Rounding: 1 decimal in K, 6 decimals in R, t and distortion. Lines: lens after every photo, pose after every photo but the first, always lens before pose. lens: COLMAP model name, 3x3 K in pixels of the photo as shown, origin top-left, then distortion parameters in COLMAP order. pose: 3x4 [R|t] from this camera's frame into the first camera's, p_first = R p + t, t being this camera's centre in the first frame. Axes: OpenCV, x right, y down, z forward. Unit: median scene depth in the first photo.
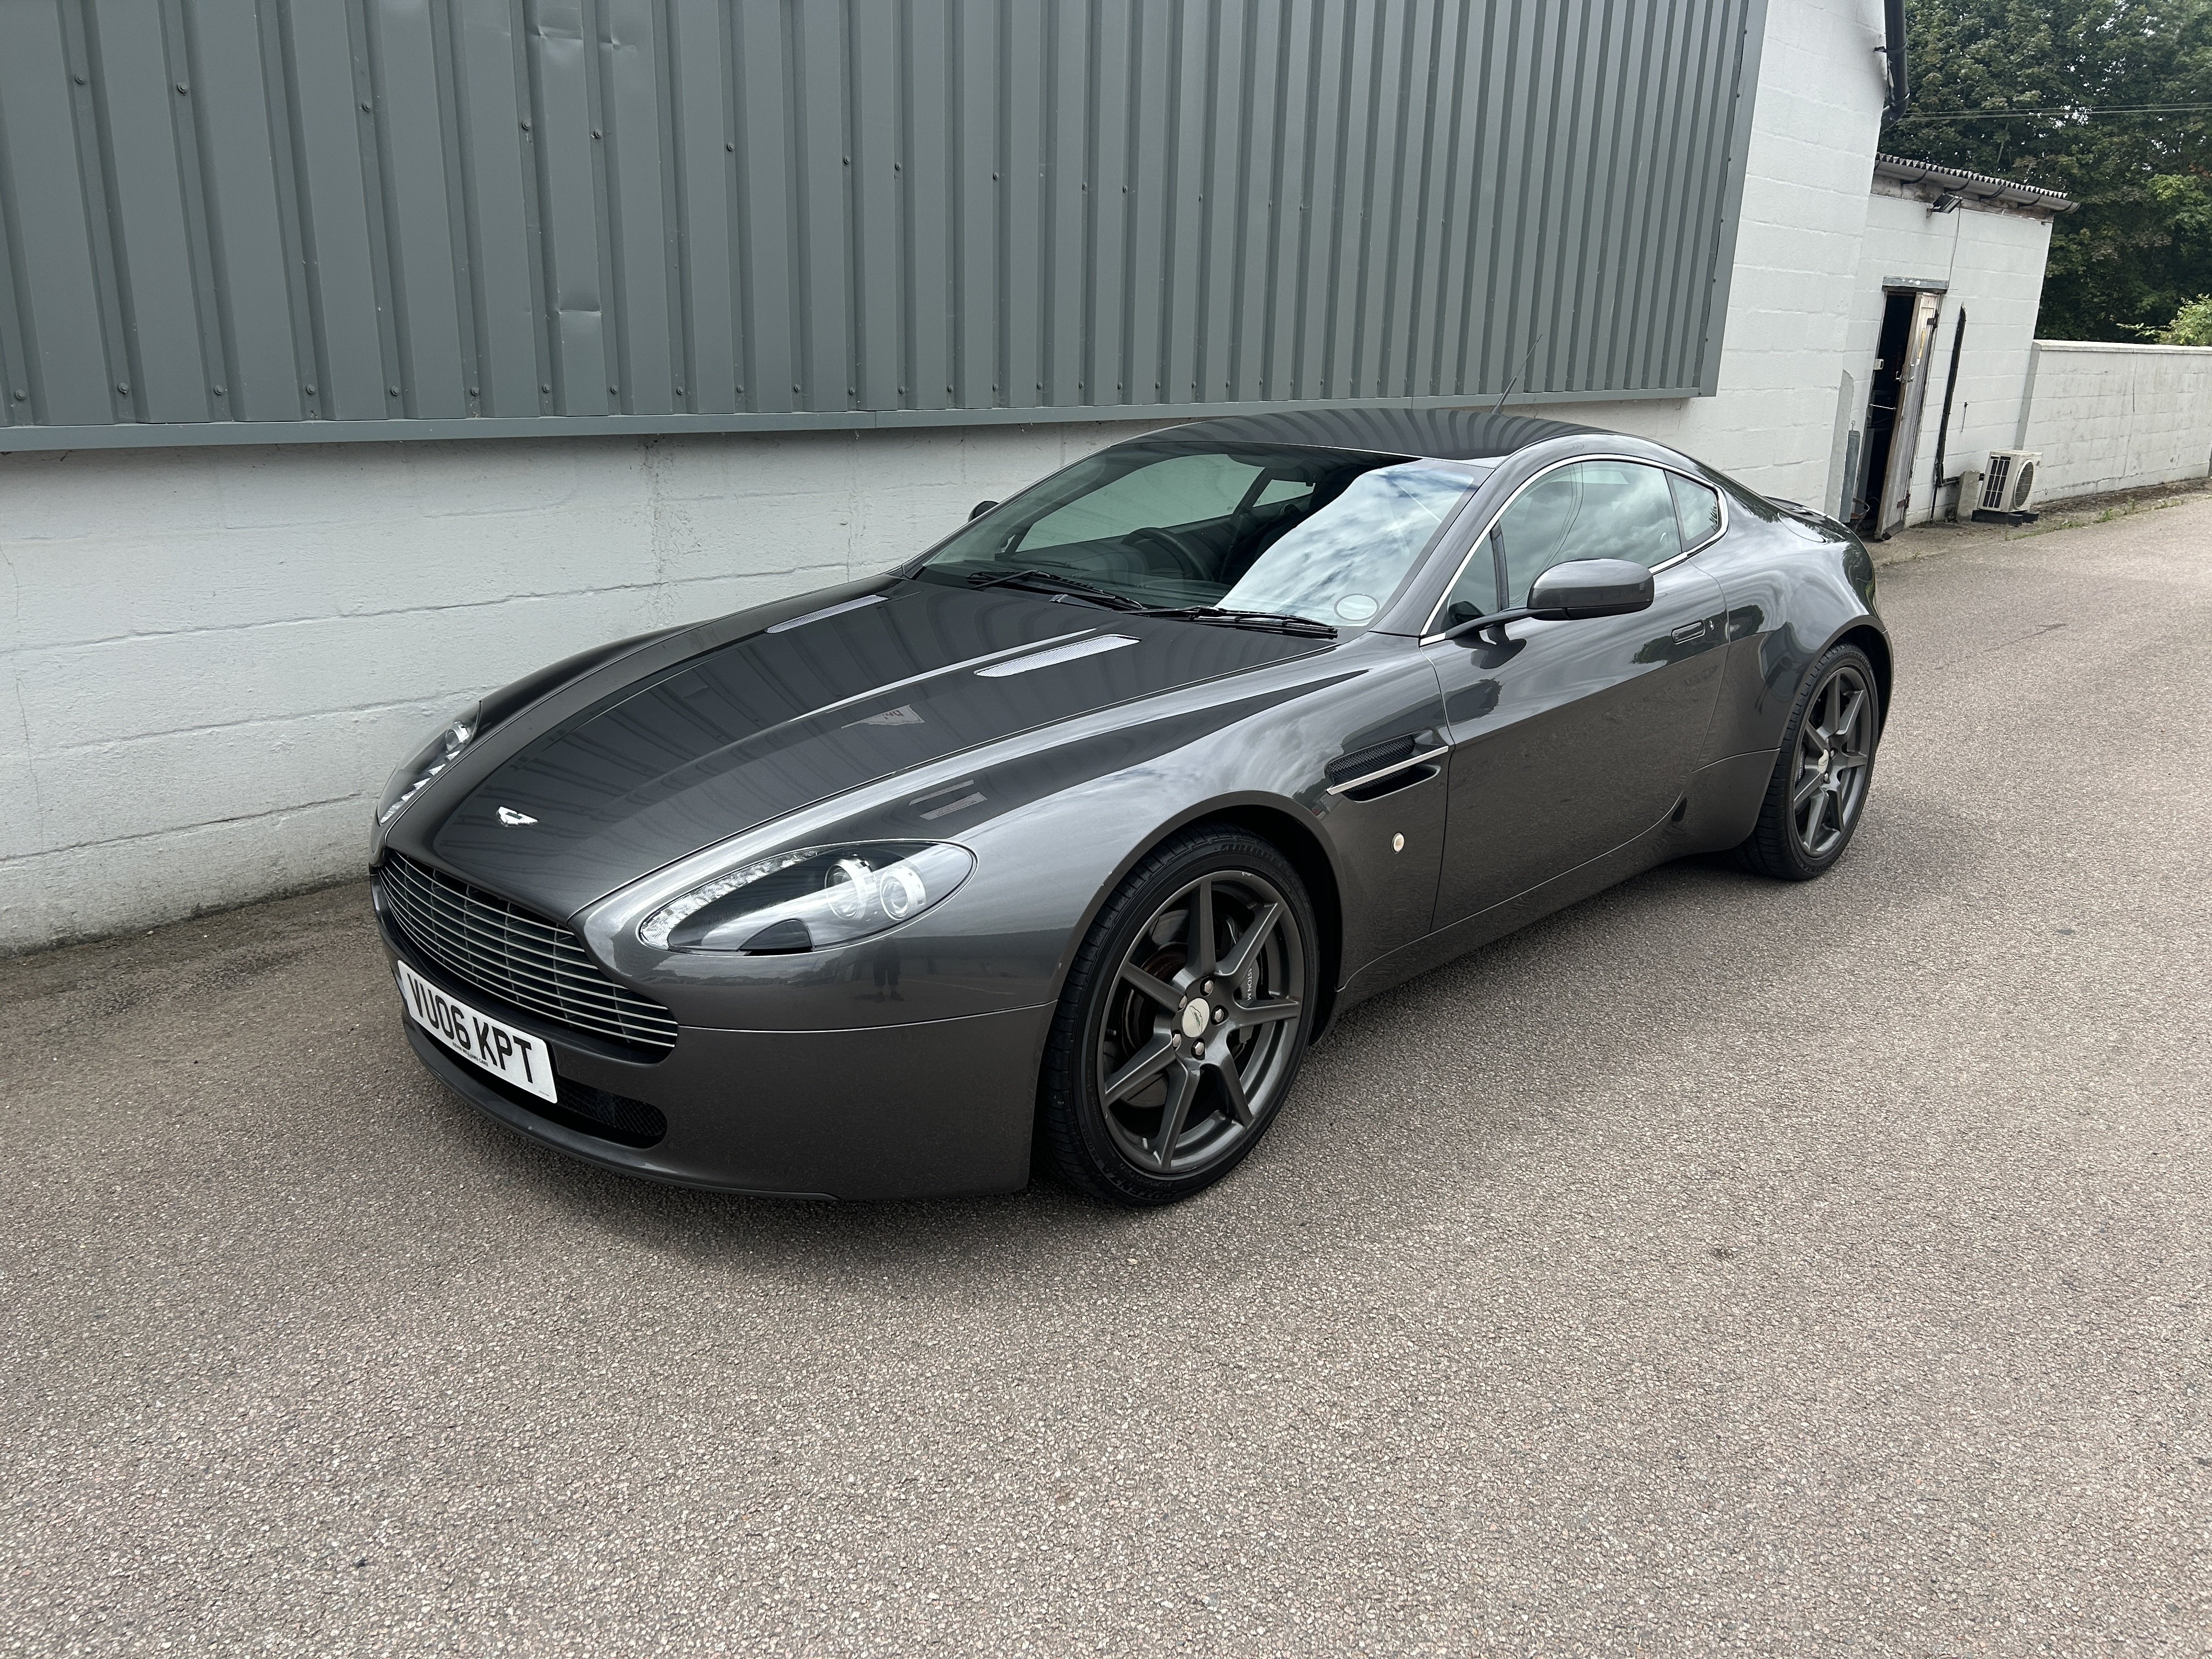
lens RADIAL K [[1665.4, 0, 1102.8], [0, 1665.4, 836.2], [0, 0, 1]] dist [0.053517, -0.056141]
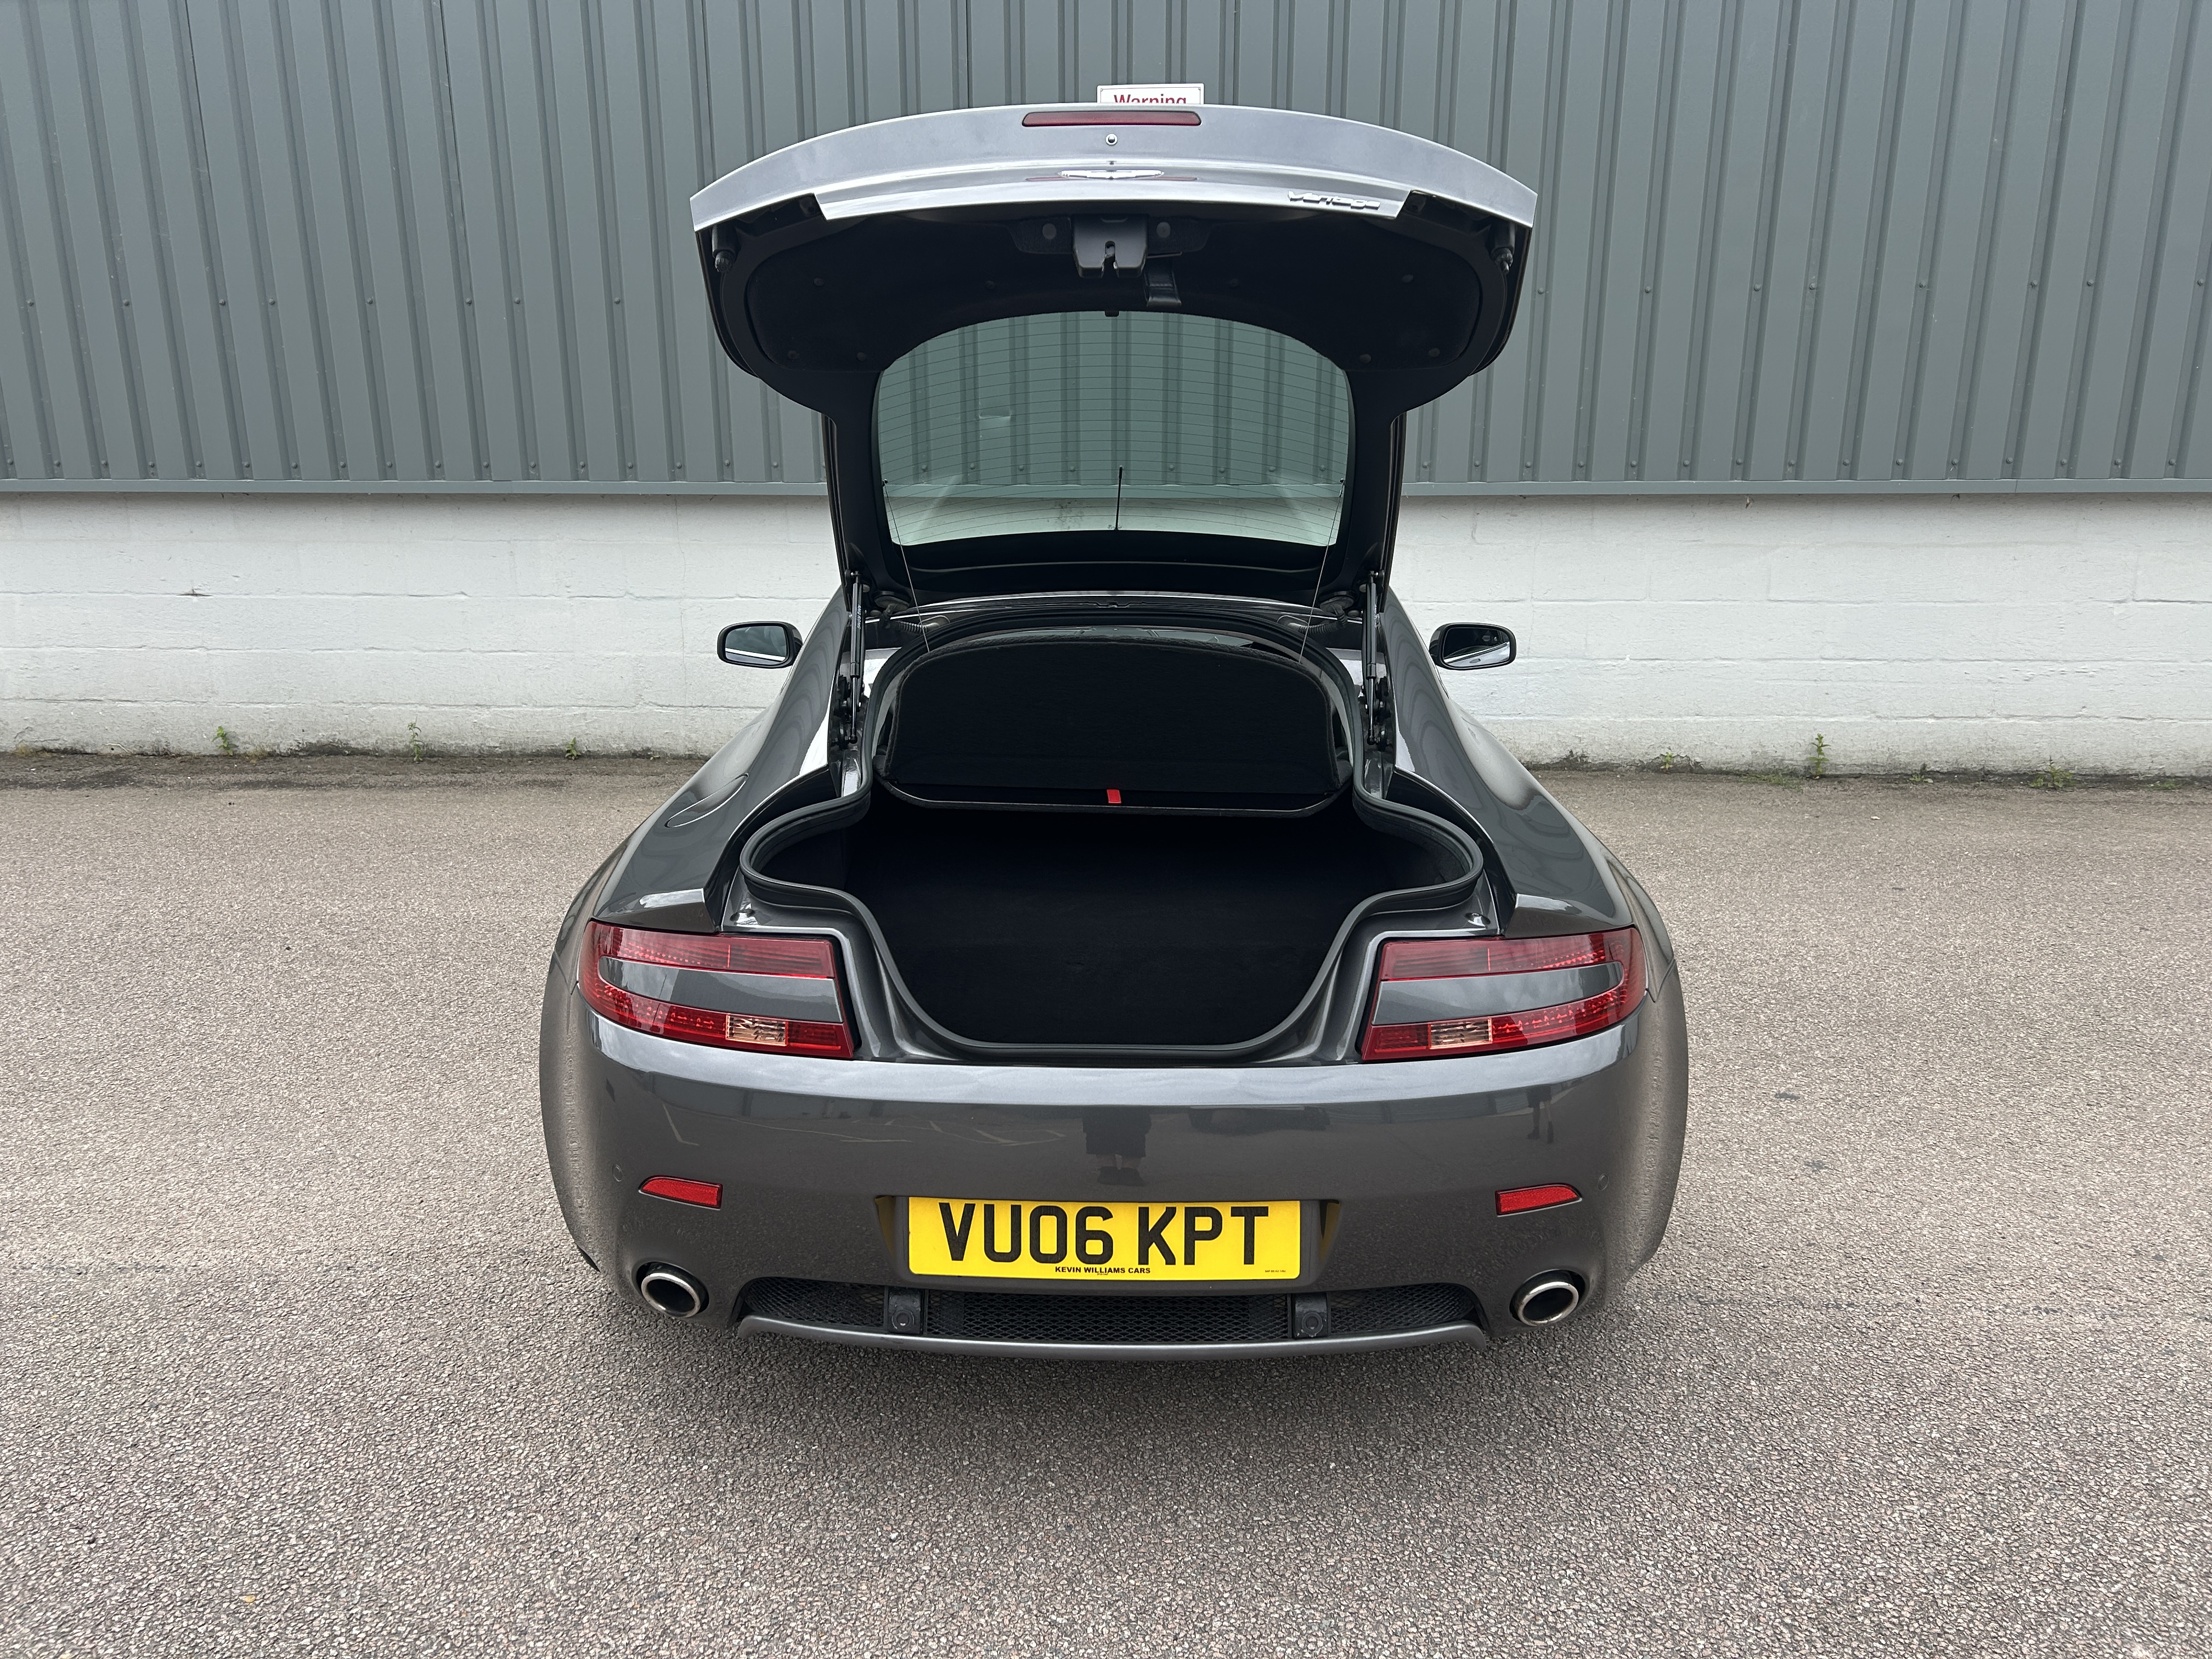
lens RADIAL K [[1672.5, 0, 1089.6], [0, 1672.5, 830.5], [0, 0, 1]] dist [0.035431, -0.026220]
pose [[0.635940, 0.183413, -0.749626, 0.947948], [-0.206305, 0.976400, 0.063880, -0.059298], [0.743652, 0.114028, 0.658771, 0.106947]]
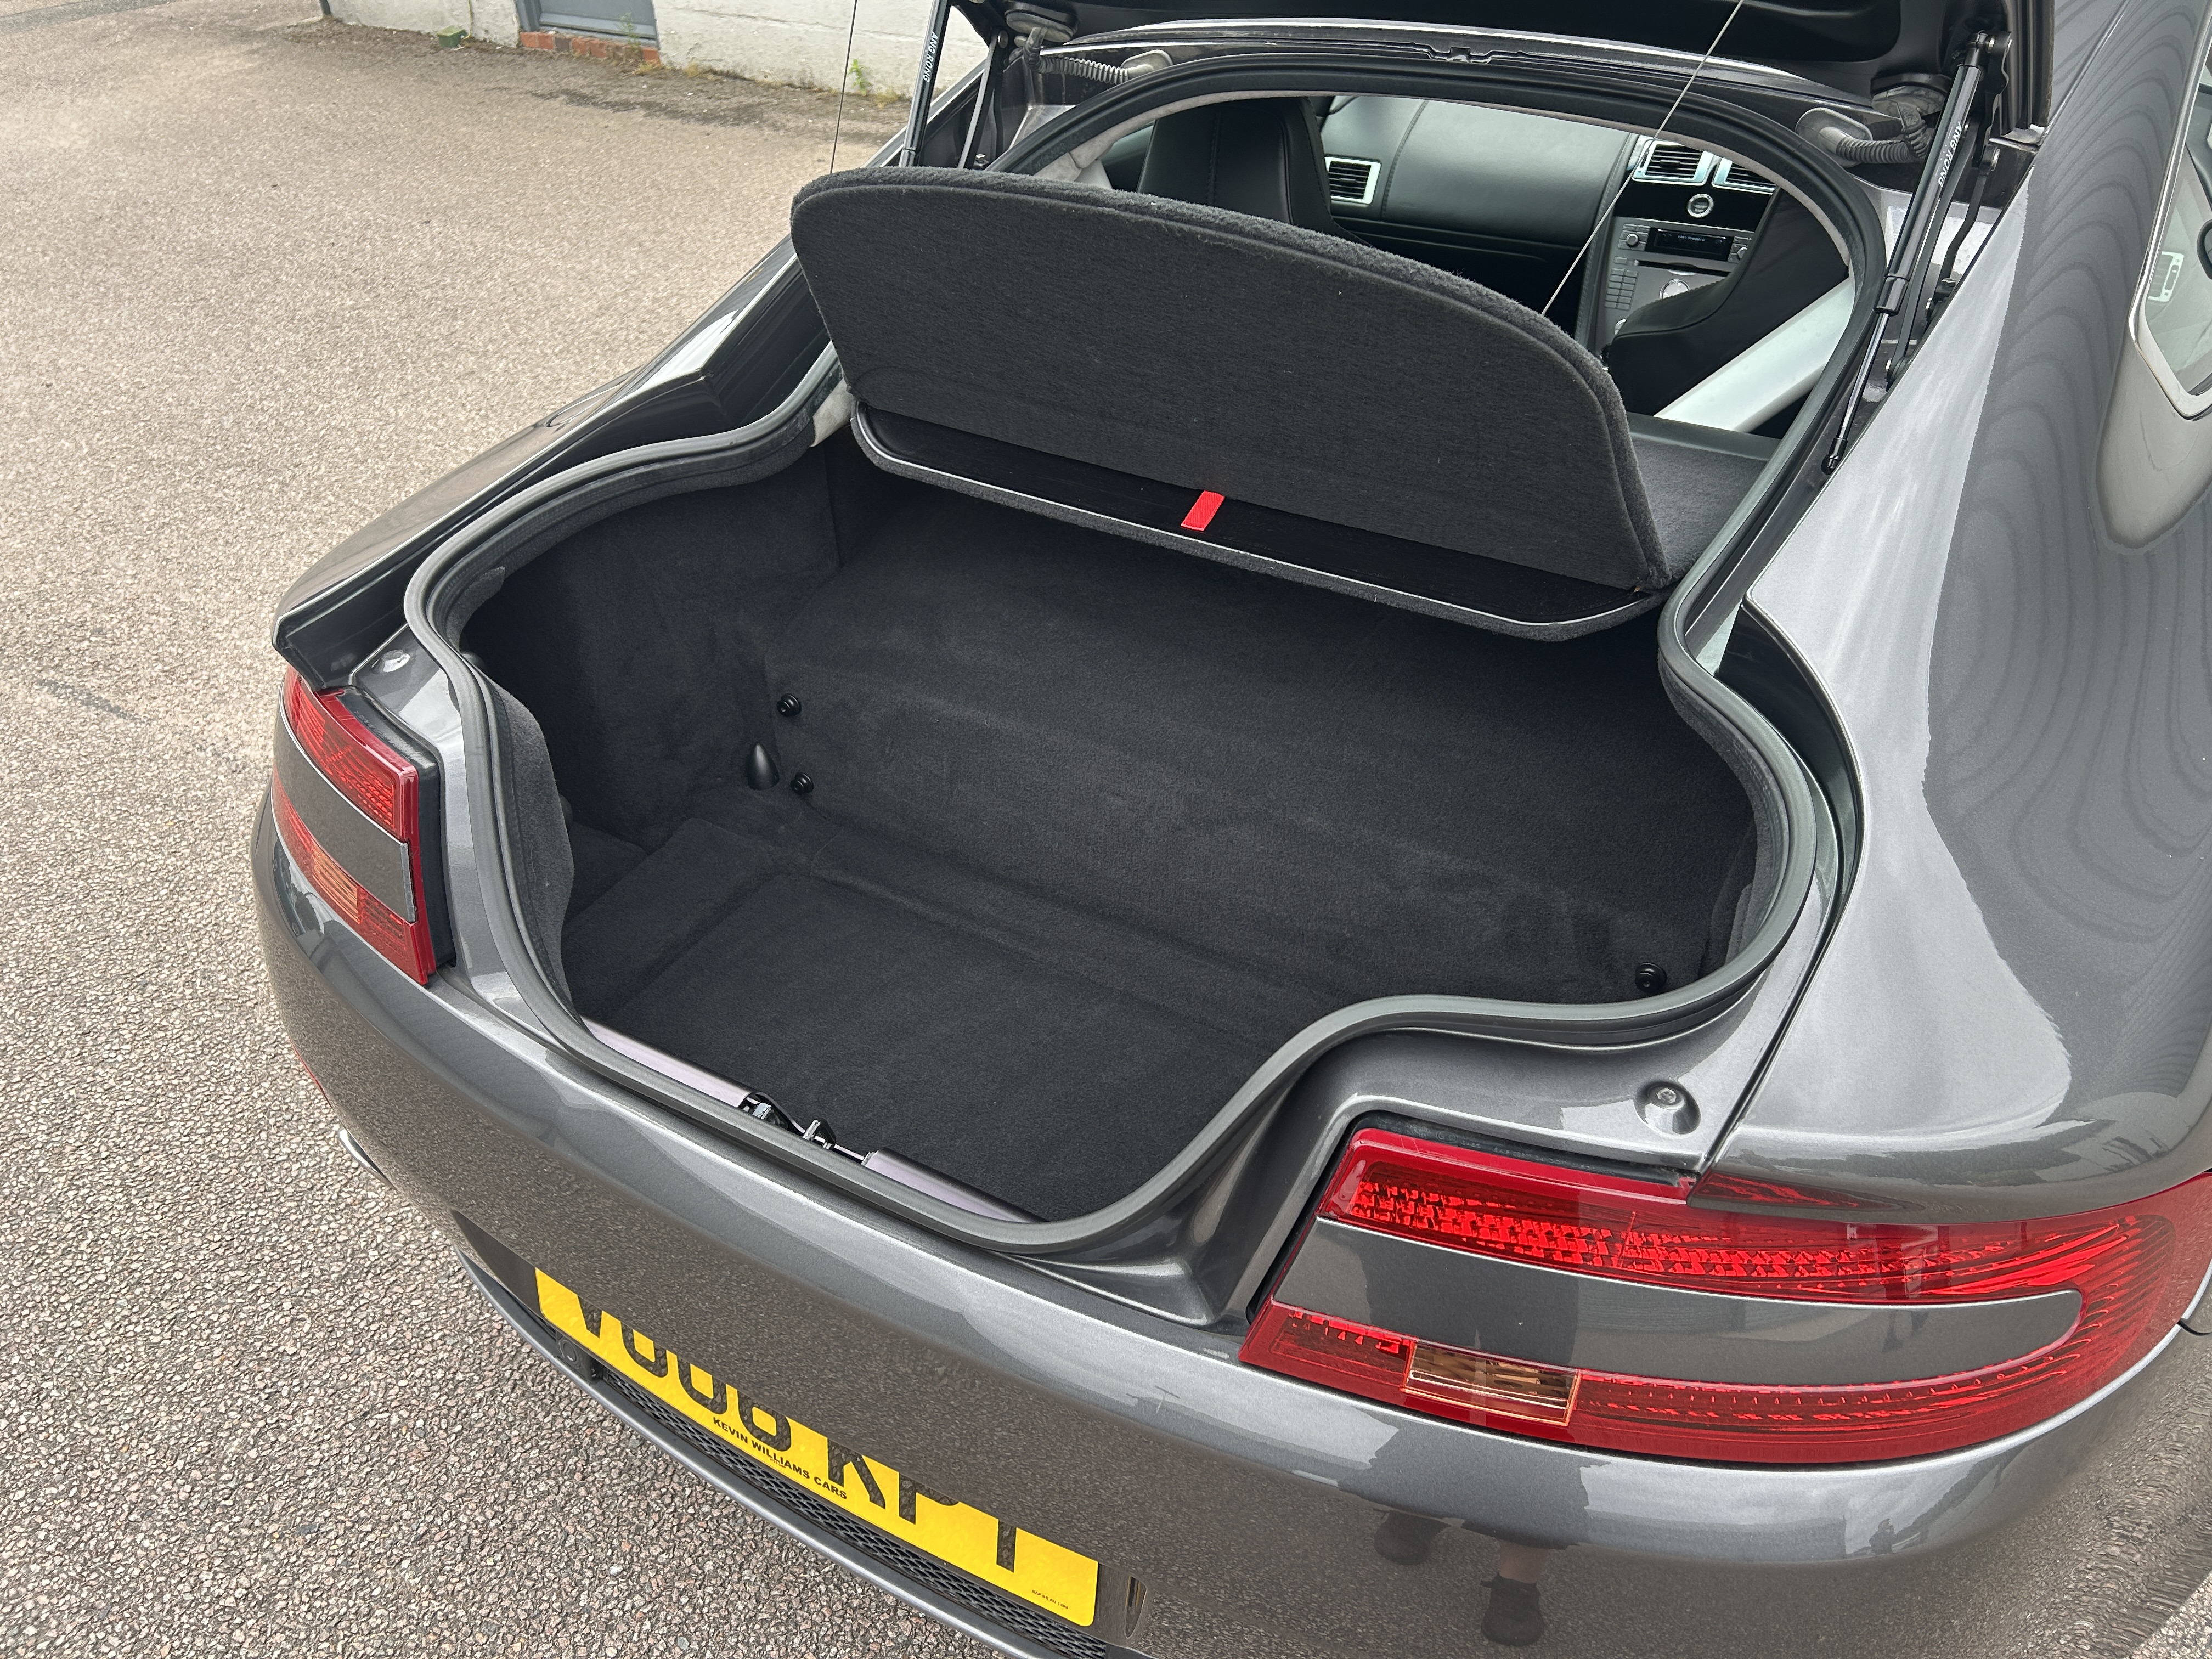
lens RADIAL K [[1657.8, 0, 1106.0], [0, 1657.8, 829.5], [0, 0, 1]] dist [0.095107, -0.106816]
pose [[0.175238, 0.560667, -0.809286, 0.774423], [-0.242671, 0.821242, 0.516403, -0.142043], [0.954150, 0.105897, 0.279971, 0.418595]]
